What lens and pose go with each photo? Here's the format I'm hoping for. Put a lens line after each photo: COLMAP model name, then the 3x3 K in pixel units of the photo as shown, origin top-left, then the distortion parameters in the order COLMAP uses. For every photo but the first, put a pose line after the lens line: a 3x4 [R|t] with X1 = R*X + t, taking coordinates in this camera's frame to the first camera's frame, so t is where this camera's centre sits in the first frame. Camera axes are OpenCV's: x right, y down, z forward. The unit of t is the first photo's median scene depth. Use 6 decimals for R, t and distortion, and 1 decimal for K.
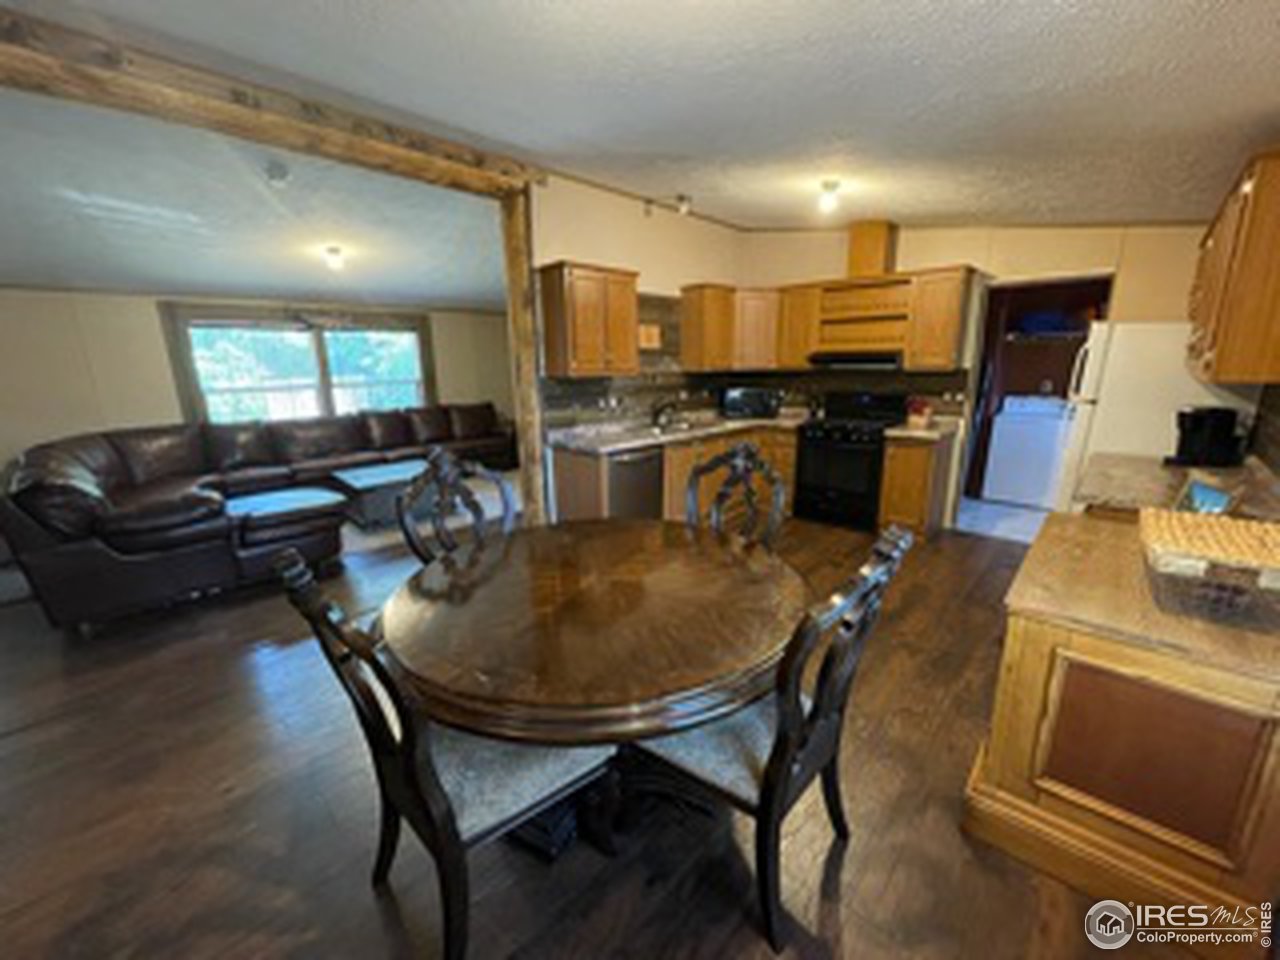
lens RADIAL K [[512.6, 0, 643.0], [0, 512.6, 478.9], [0, 0, 1]] dist [-0.001339, -0.000520]
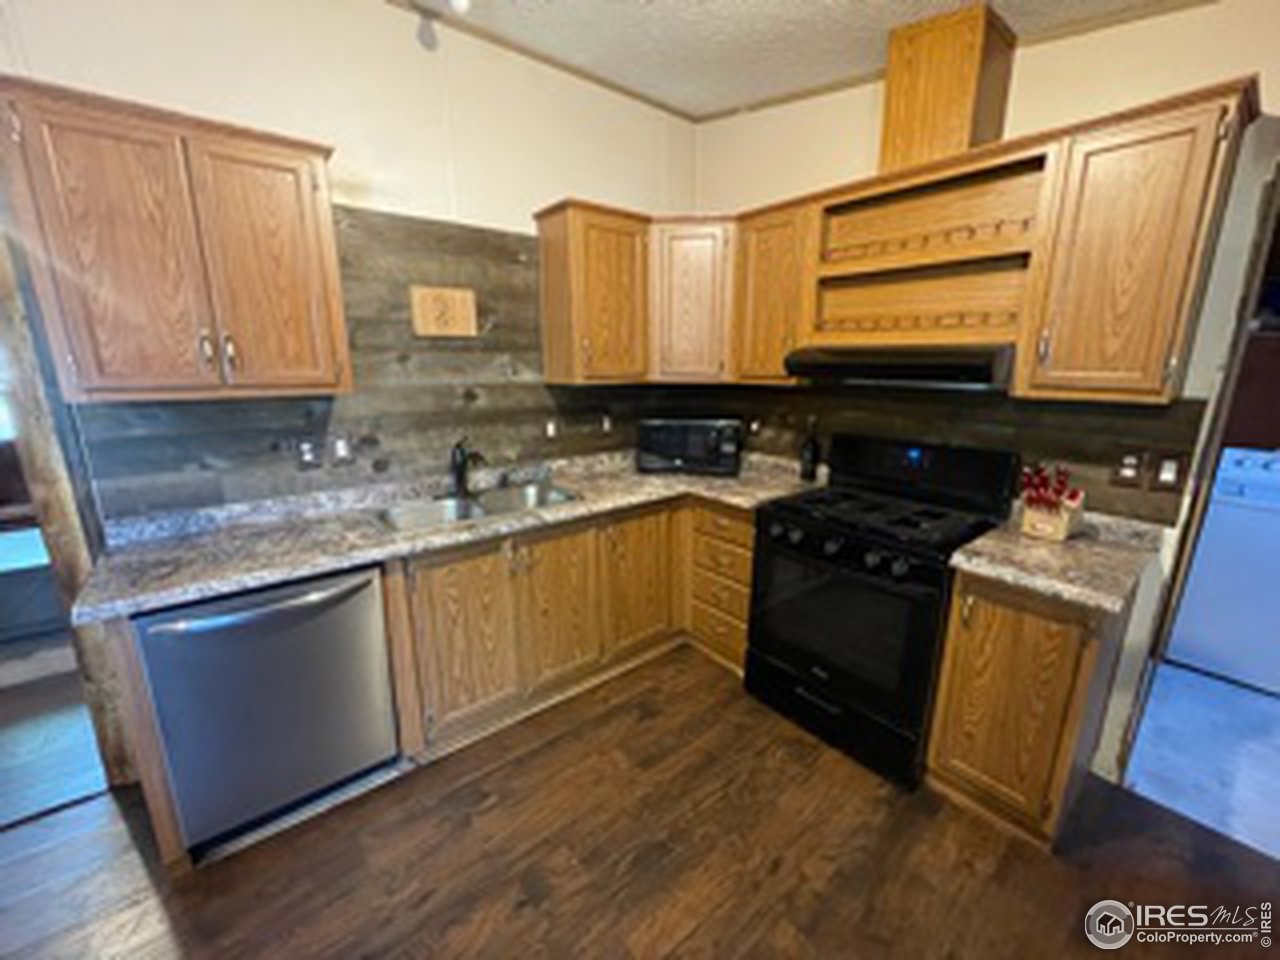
lens RADIAL K [[512.6, 0, 643.0], [0, 512.6, 478.9], [0, 0, 1]] dist [-0.001339, -0.000520]
pose [[0.991126, 0.047739, -0.124054, 0.258879], [-0.047191, 0.998859, 0.007355, -0.128904], [0.124264, -0.001435, 0.992248, 0.530427]]
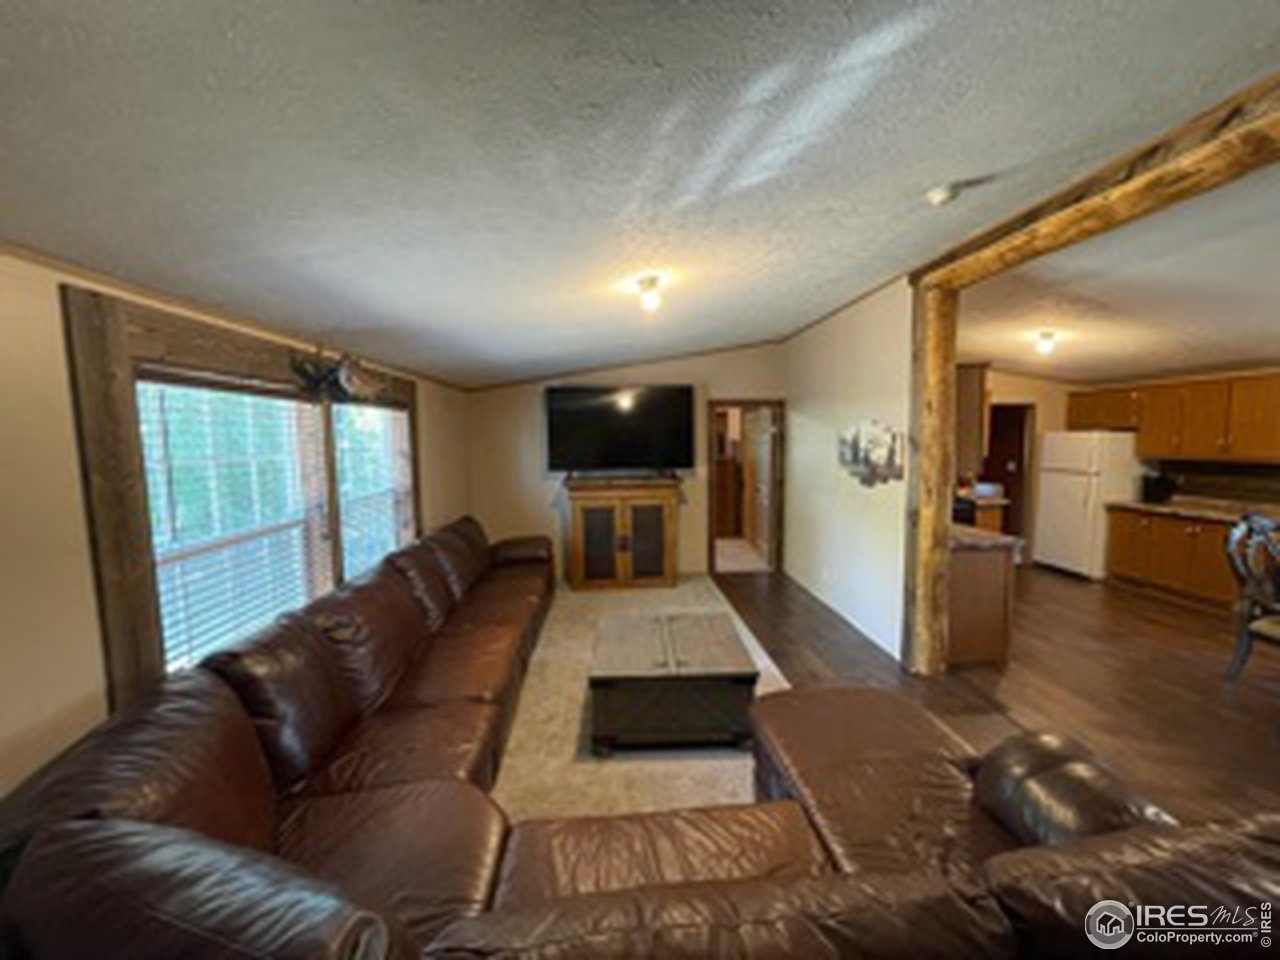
lens RADIAL K [[512.6, 0, 643.0], [0, 512.6, 478.9], [0, 0, 1]] dist [-0.001339, -0.000520]
pose [[0.679350, -0.055690, 0.731698, -1.020783], [0.168691, 0.982264, -0.081862, -0.171716], [-0.714161, 0.179044, 0.676696, 0.627737]]
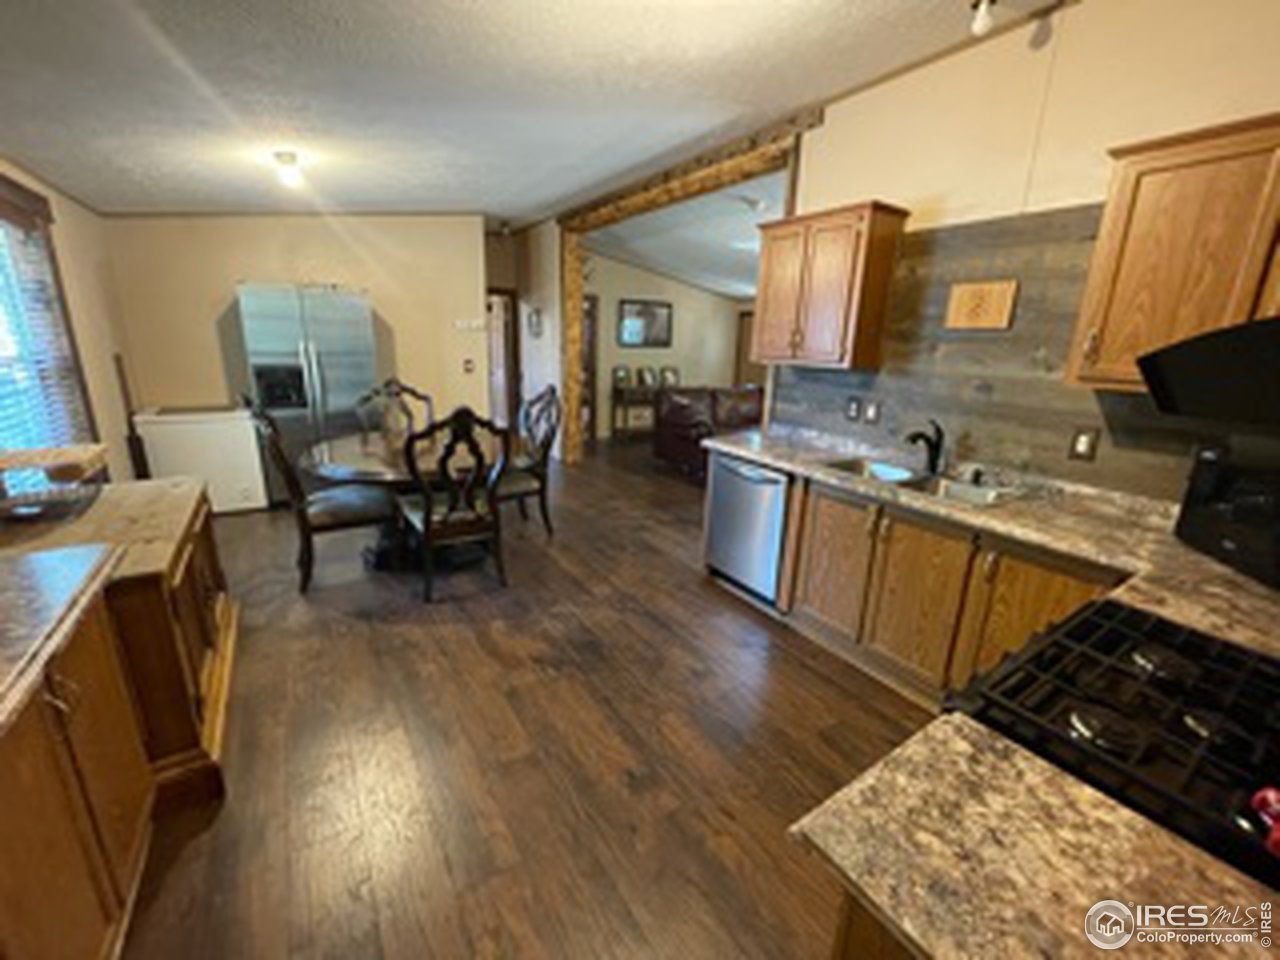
lens RADIAL K [[512.6, 0, 643.0], [0, 512.6, 478.9], [0, 0, 1]] dist [-0.001339, -0.000520]
pose [[-0.227691, 0.265330, -0.936887, 0.600706], [-0.251690, 0.913425, 0.319853, -0.193313], [0.940643, 0.308633, -0.141197, 0.791379]]
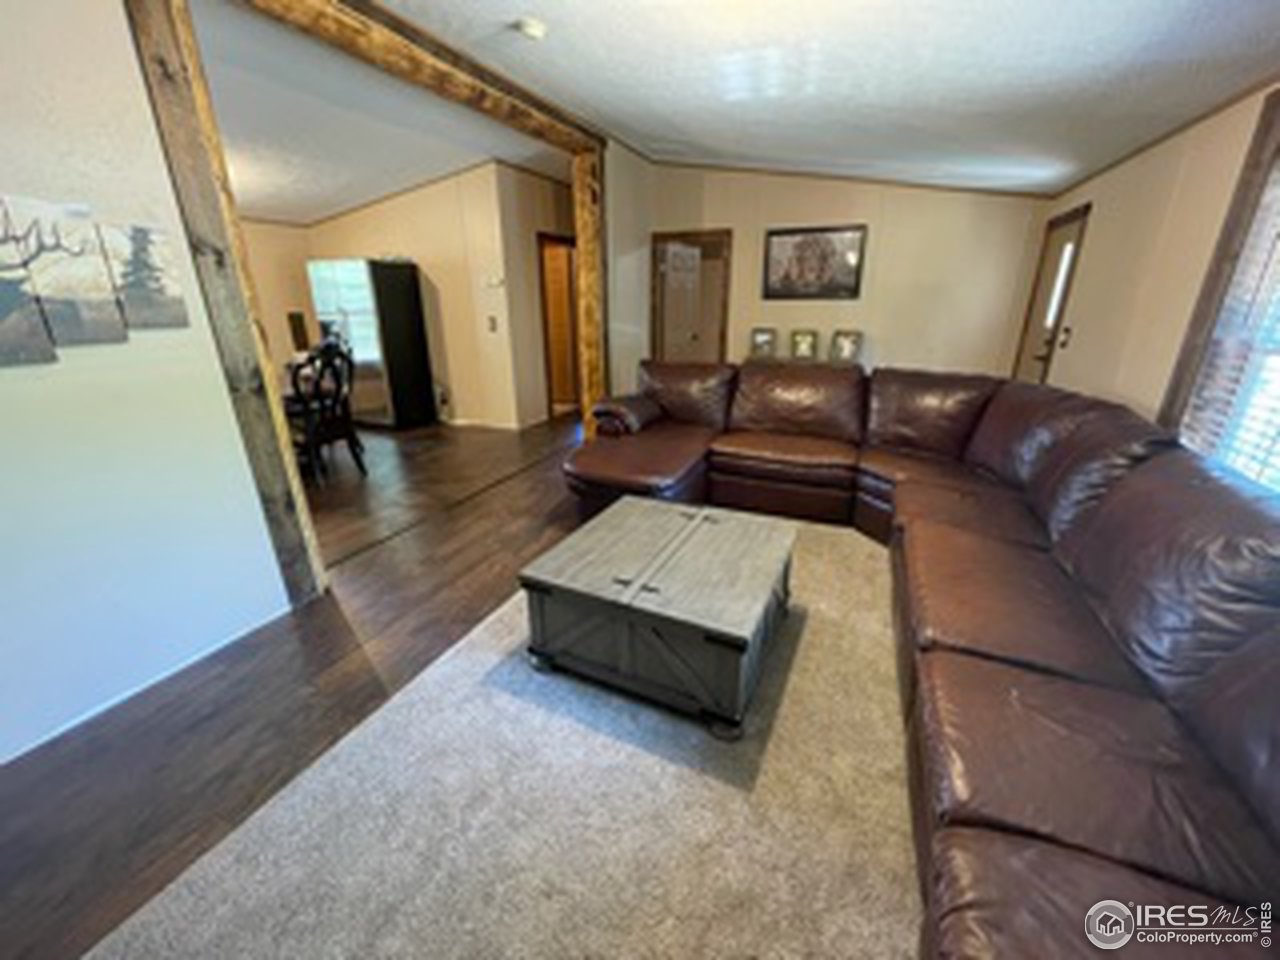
lens RADIAL K [[512.6, 0, 643.0], [0, 512.6, 478.9], [0, 0, 1]] dist [-0.001339, -0.000520]
pose [[-0.931576, 0.145975, -0.332952, -0.361703], [-0.061075, 0.839988, 0.539157, -0.310470], [0.358379, 0.522601, -0.773597, 1.396262]]
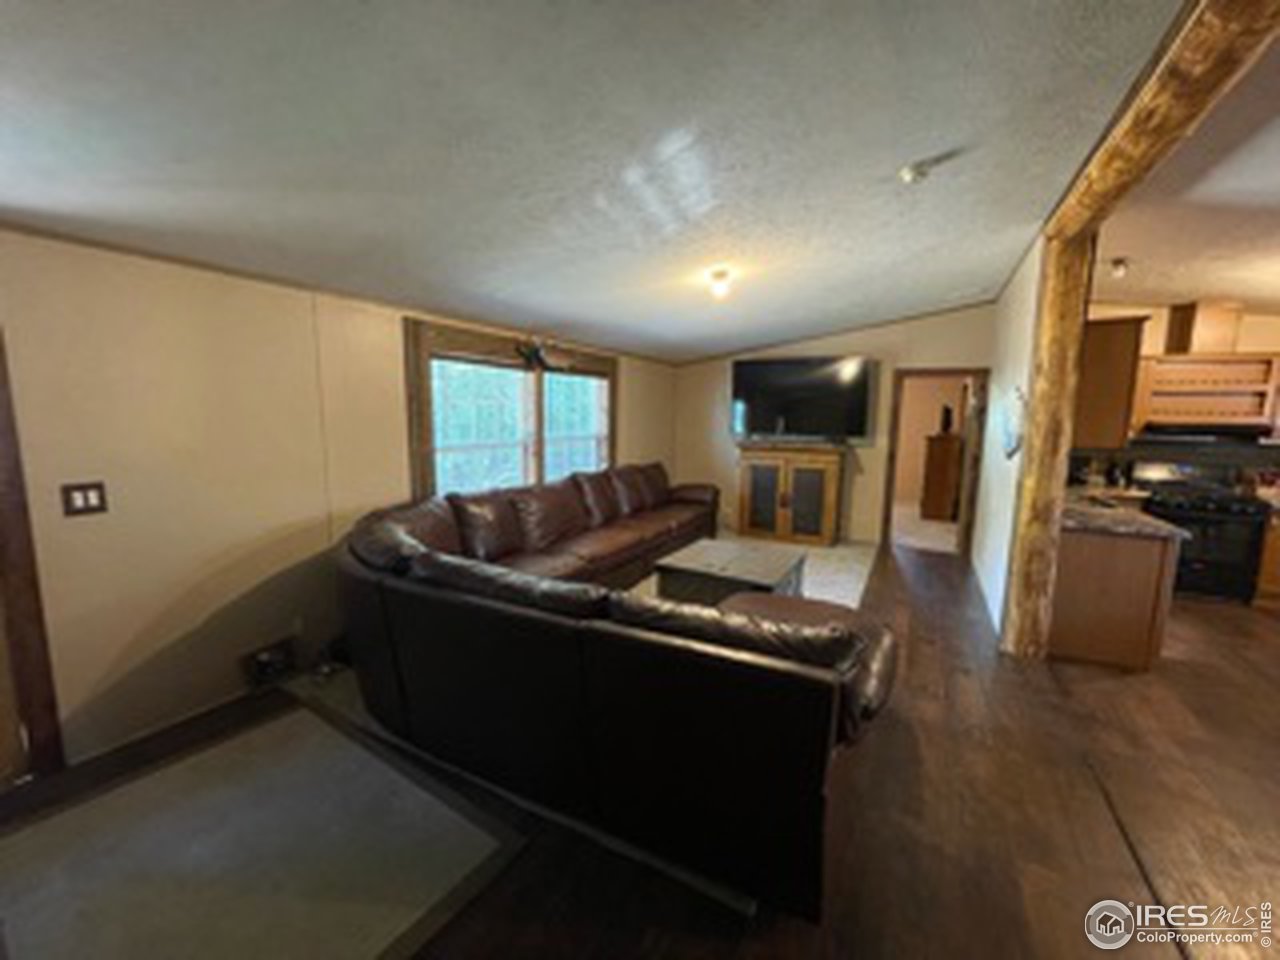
lens RADIAL K [[512.6, 0, 643.0], [0, 512.6, 478.9], [0, 0, 1]] dist [-0.001339, -0.000520]
pose [[0.965401, -0.000112, 0.260769, -0.888055], [0.025990, 0.995062, -0.095793, -0.068474], [-0.259471, 0.099256, 0.960637, 0.313052]]
